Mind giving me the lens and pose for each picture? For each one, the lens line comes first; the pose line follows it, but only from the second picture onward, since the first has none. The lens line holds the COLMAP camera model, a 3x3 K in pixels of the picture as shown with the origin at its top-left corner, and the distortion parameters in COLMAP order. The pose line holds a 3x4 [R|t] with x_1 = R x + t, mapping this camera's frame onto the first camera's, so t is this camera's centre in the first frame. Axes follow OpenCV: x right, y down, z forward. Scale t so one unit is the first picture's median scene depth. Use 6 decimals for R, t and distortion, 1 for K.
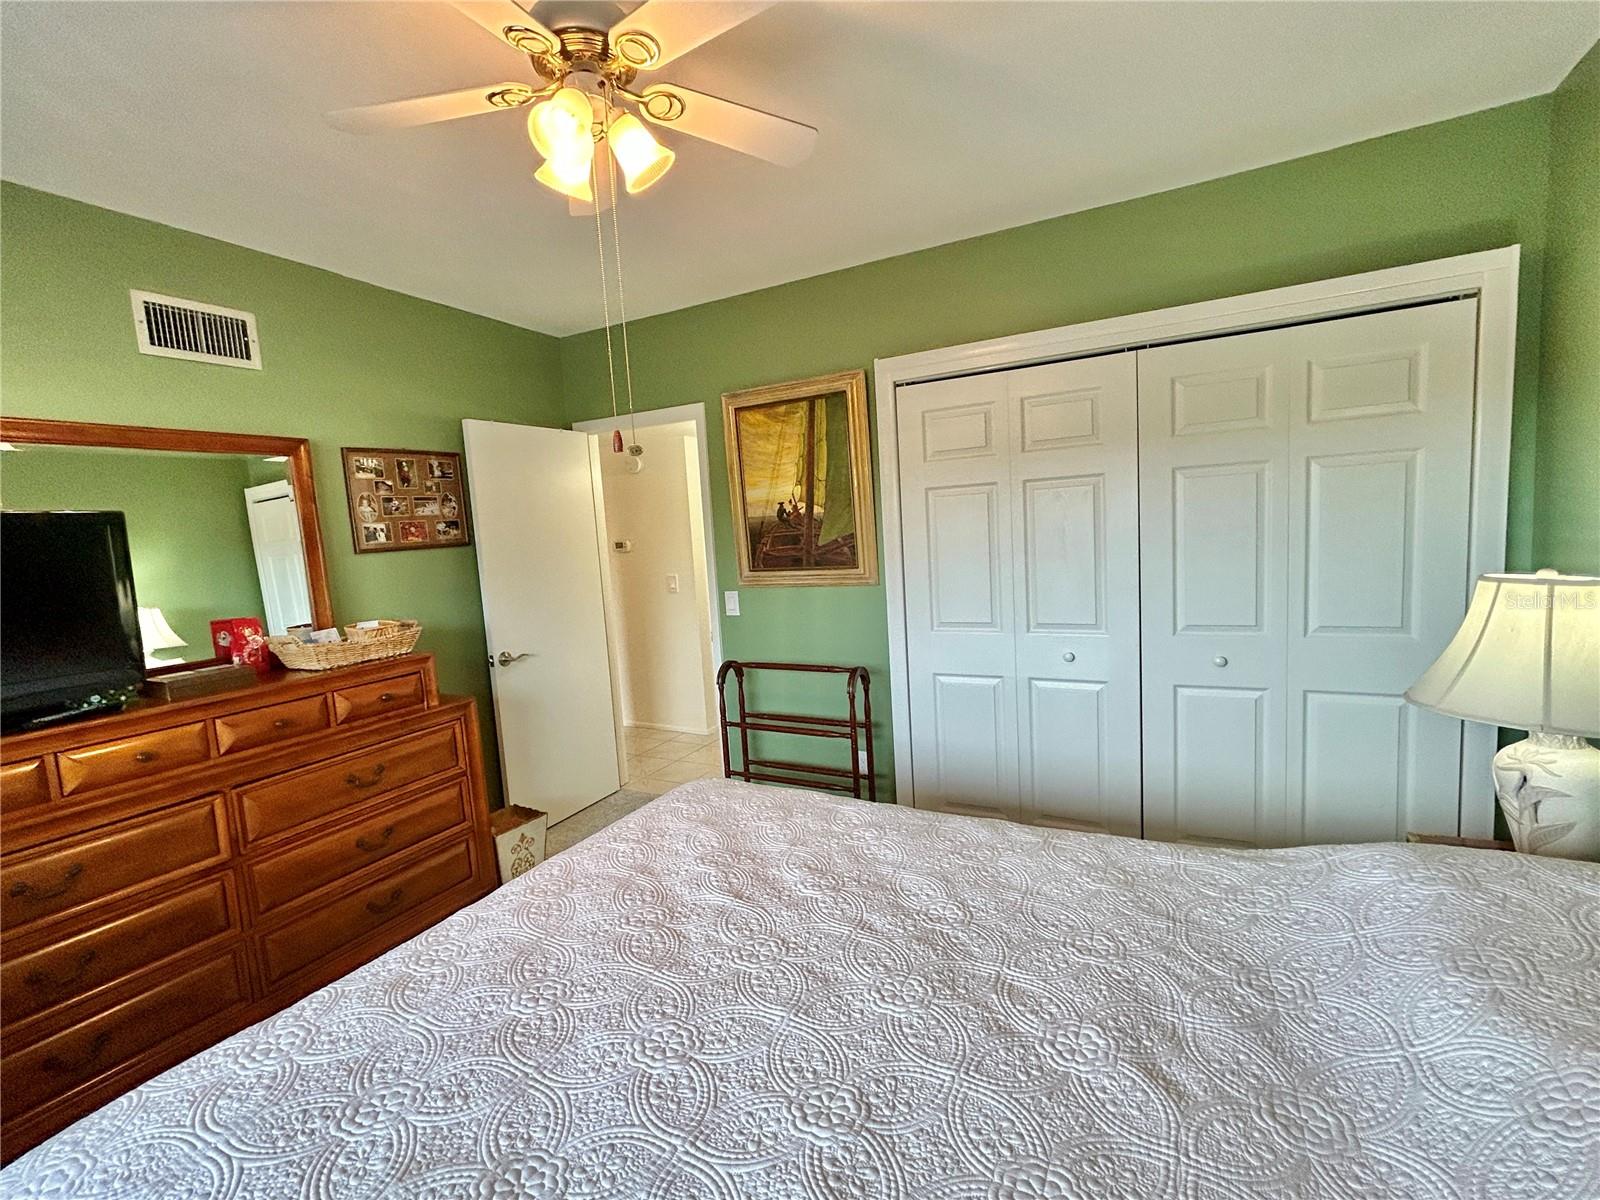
lens RADIAL K [[708.9, 0, 802.8], [0, 708.9, 599.9], [0, 0, 1]] dist [0.000251, 0.000591]
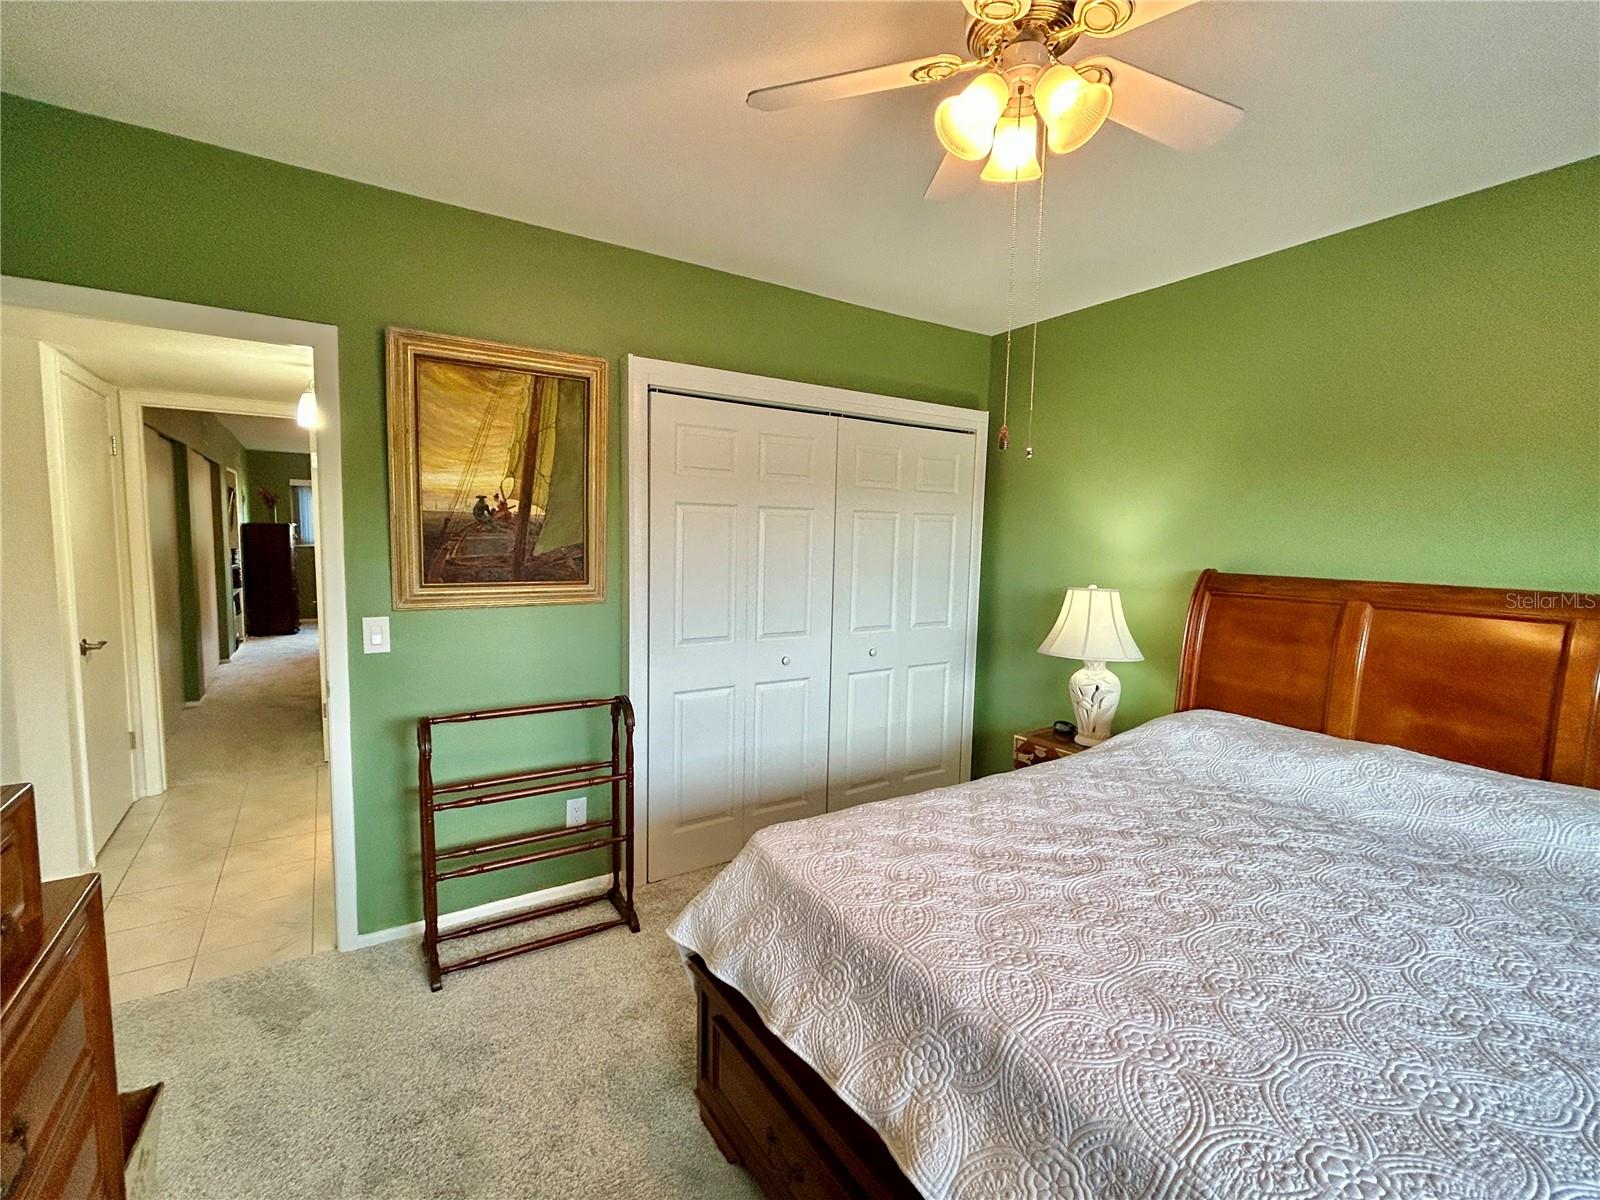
lens RADIAL K [[708.9, 0, 795.0], [0, 708.9, 594.6], [0, 0, 1]] dist [0.000251, 0.000591]
pose [[0.482846, -0.003912, 0.875696, -0.544061], [0.040527, 0.999018, -0.017883, -0.005755], [-0.874767, 0.044124, 0.482531, 0.356973]]
